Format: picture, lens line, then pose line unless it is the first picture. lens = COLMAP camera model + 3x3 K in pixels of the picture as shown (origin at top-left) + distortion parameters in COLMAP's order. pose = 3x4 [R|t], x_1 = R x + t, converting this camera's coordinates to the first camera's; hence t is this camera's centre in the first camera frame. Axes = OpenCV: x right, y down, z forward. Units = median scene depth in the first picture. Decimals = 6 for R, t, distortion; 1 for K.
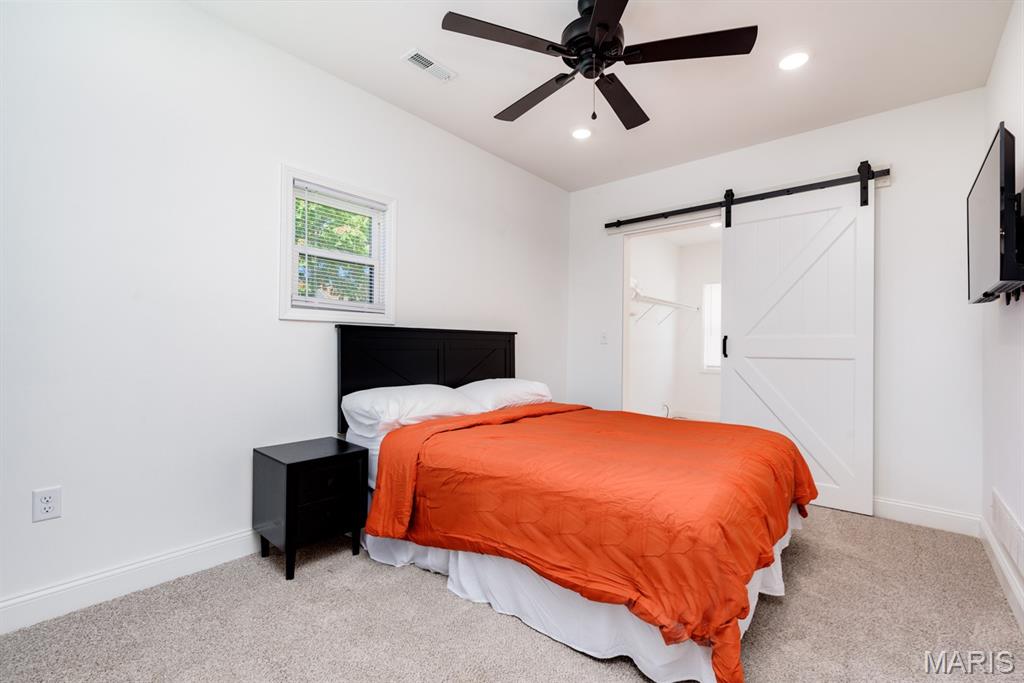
lens RADIAL K [[450.0, 0, 512.2], [0, 450.0, 348.6], [0, 0, 1]] dist [0.003546, -0.000580]
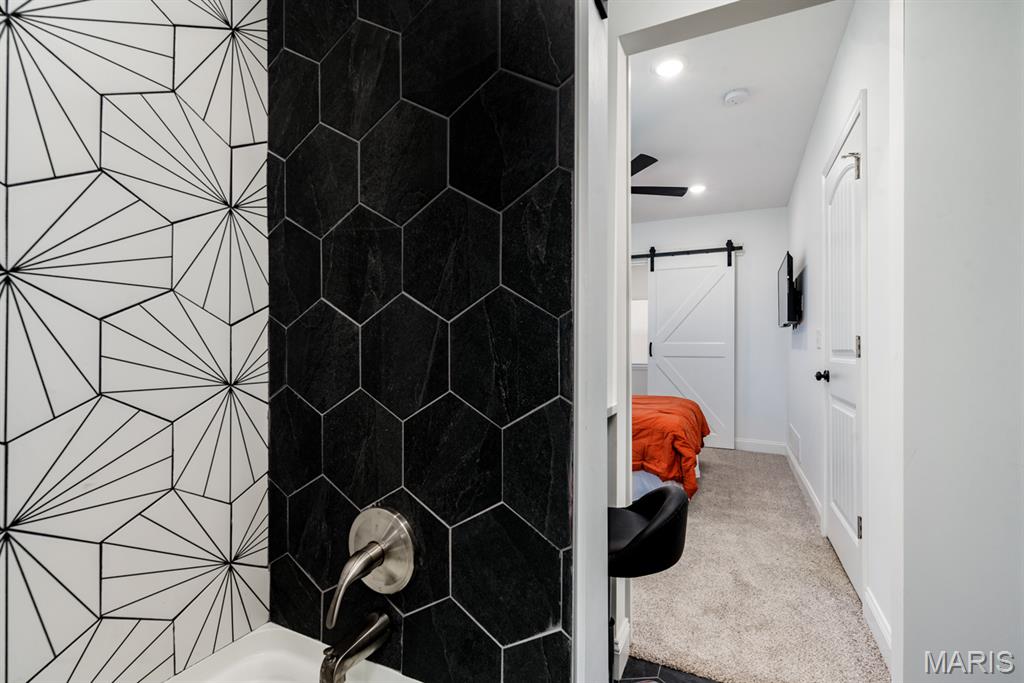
lens RADIAL K [[450.0, 0, 517.7], [0, 450.0, 348.7], [0, 0, 1]] dist [0.003546, -0.000580]
pose [[0.969663, -0.000154, 0.244446, -0.401735], [0.000952, 0.999995, -0.003145, -0.003020], [-0.244444, 0.003282, 0.969658, -0.441248]]
